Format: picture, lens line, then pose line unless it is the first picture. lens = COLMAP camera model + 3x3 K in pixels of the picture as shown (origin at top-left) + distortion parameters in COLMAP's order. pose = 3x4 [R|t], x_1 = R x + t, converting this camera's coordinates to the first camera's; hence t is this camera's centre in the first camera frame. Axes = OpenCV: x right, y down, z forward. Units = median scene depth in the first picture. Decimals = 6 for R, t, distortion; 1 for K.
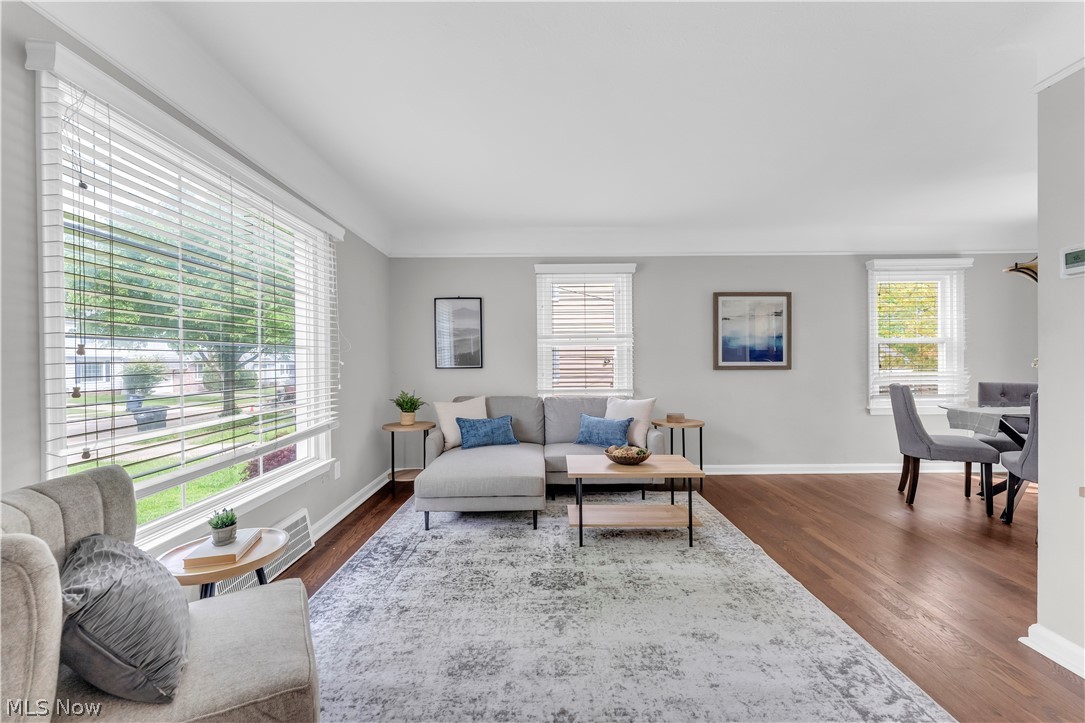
lens RADIAL K [[440.6, 0, 542.5], [0, 440.6, 361.5], [0, 0, 1]] dist [-0.000251, -0.000437]
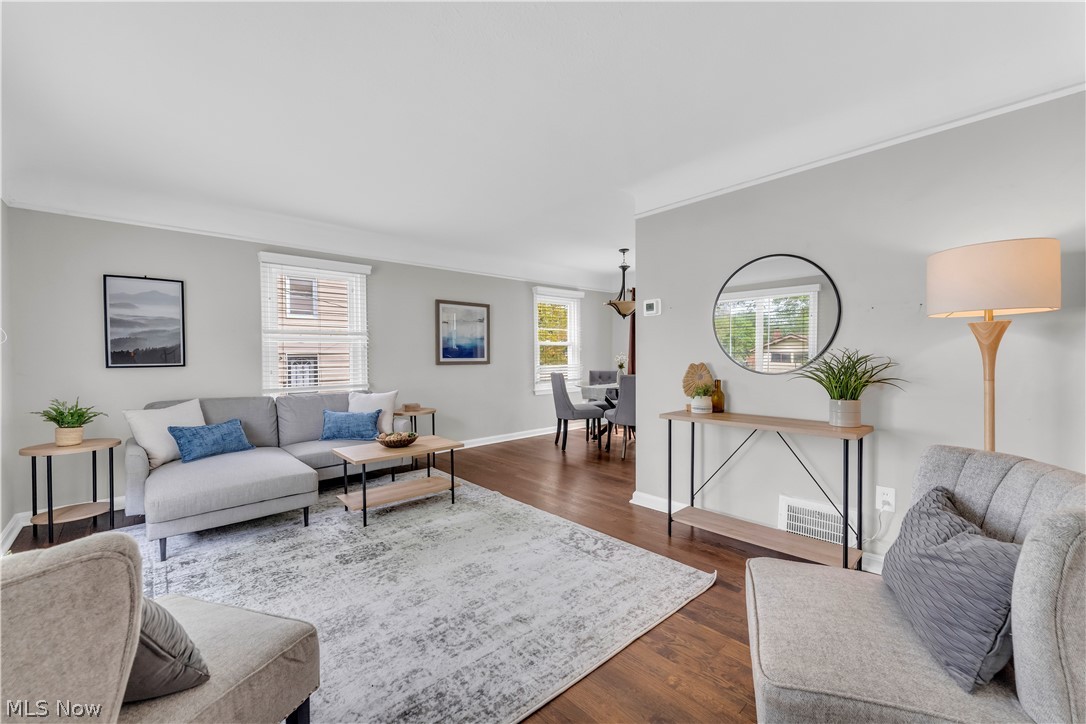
lens RADIAL K [[440.8, 0, 543.0], [0, 440.8, 362.0], [0, 0, 1]] dist [0.000803, 0.000086]
pose [[0.736748, -0.008035, 0.676120, -0.281233], [0.002875, 0.999958, 0.008750, 0.001996], [-0.676162, -0.004503, 0.736739, -0.091909]]
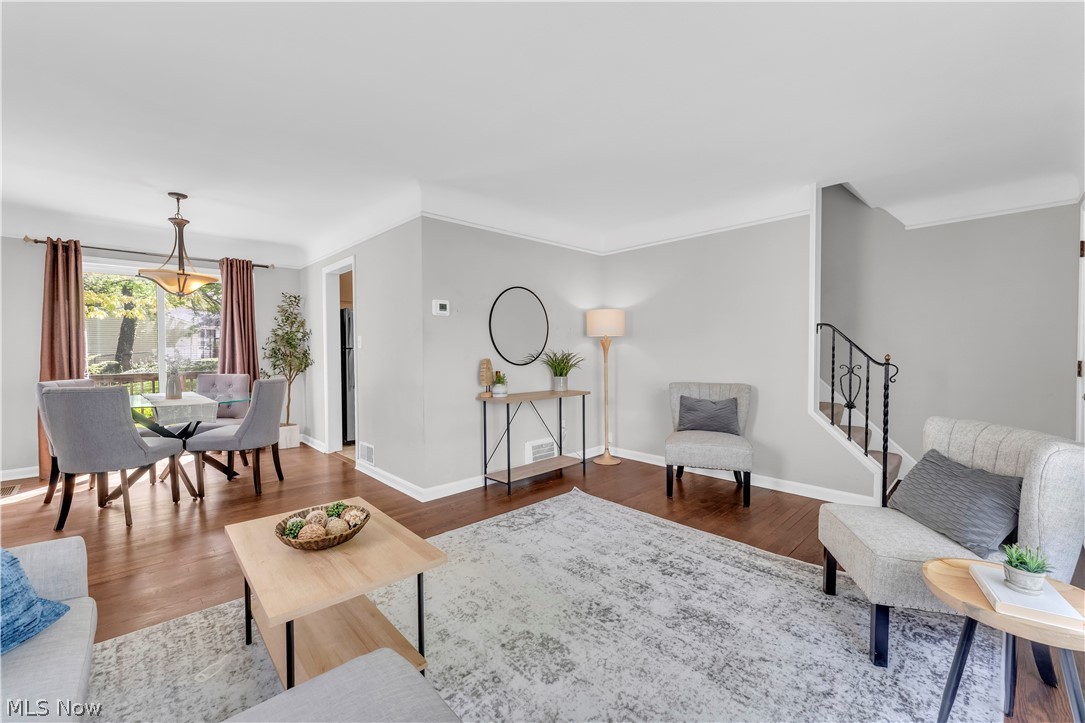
lens RADIAL K [[440.6, 0, 542.5], [0, 440.6, 361.5], [0, 0, 1]] dist [-0.000251, -0.000437]
pose [[-0.688829, -0.007886, 0.724881, -0.362612], [0.011428, 0.999698, 0.021735, -0.003164], [-0.724834, 0.023256, -0.688531, 1.093932]]
